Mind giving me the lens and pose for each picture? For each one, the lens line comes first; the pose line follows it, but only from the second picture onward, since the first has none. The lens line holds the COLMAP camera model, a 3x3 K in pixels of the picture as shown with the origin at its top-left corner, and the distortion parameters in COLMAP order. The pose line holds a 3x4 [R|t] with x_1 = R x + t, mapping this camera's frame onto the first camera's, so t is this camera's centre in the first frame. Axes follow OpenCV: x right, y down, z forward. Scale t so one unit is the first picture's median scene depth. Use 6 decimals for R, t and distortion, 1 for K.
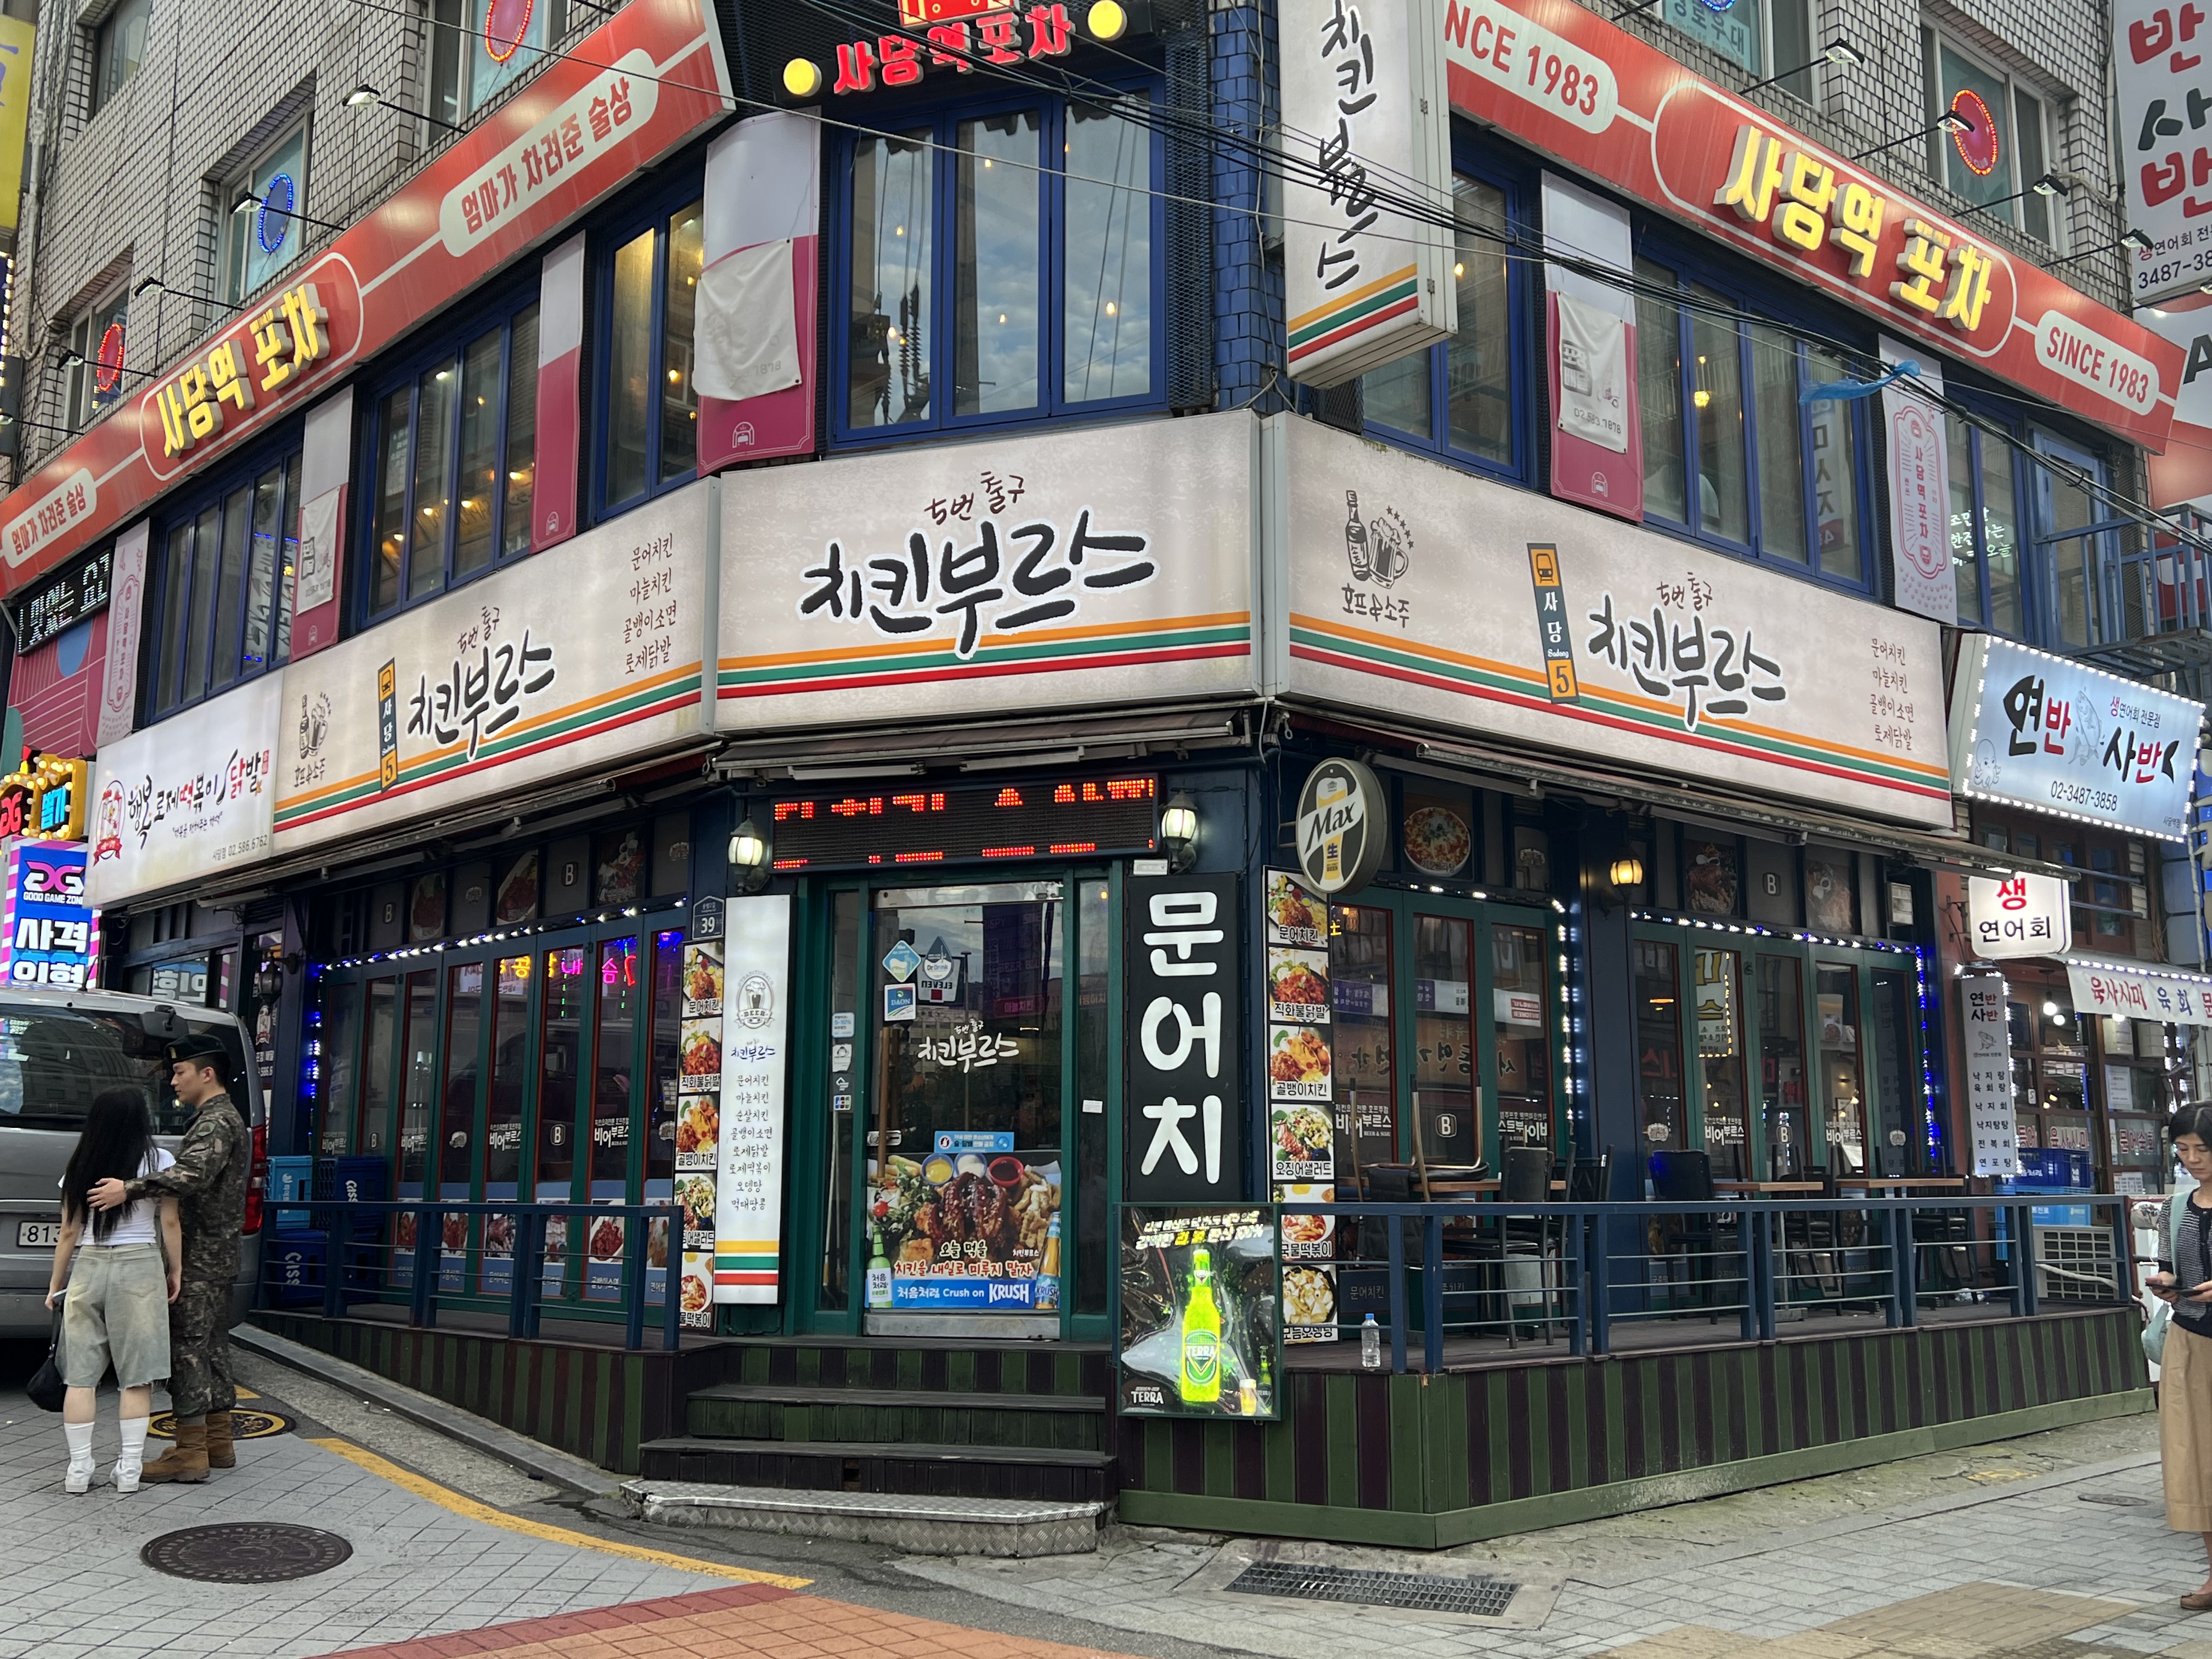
lens RADIAL K [[2176.8, 0, 1109.3], [0, 2176.8, 829.2], [0, 0, 1]] dist [0.106363, 0.000000]
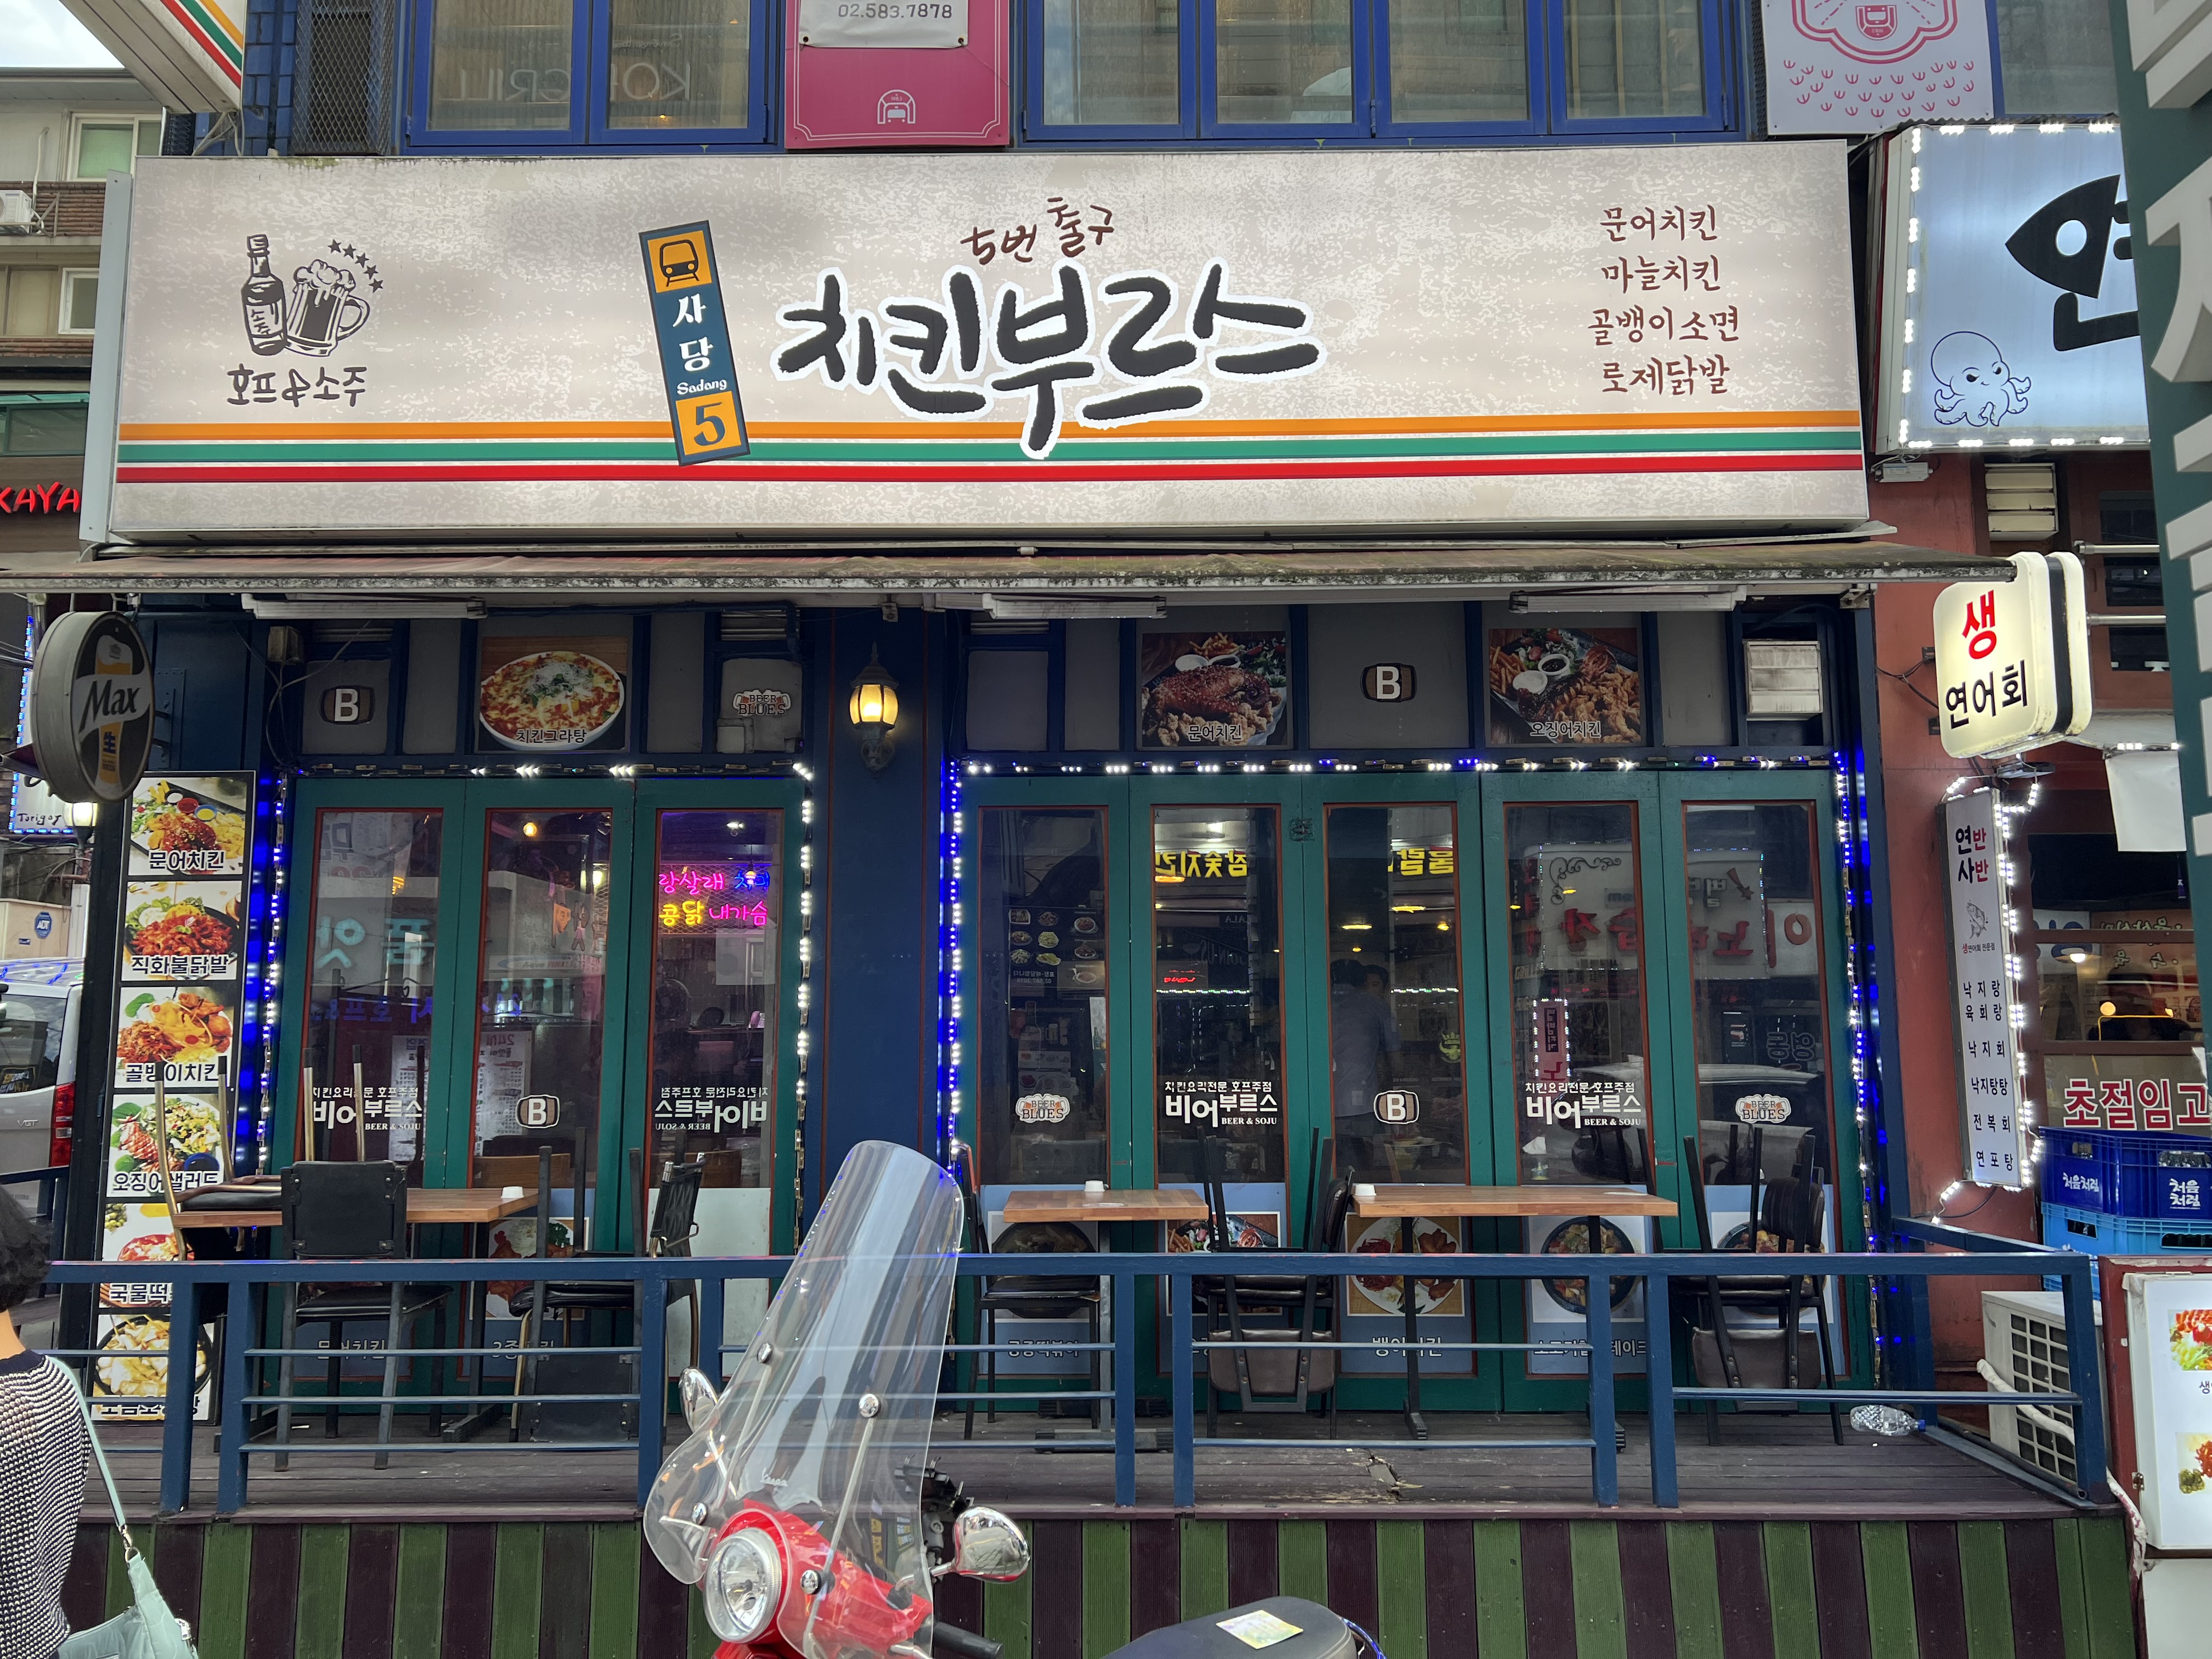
lens RADIAL K [[1640.7, 0, 1102.1], [0, 1640.7, 830.4], [0, 0, 1]] dist [0.038134, -0.015373]
pose [[0.736551, -0.082590, -0.671320, 0.608341], [0.108740, 0.994066, -0.002989, 0.065028], [0.667583, -0.070798, 0.741161, 0.703345]]
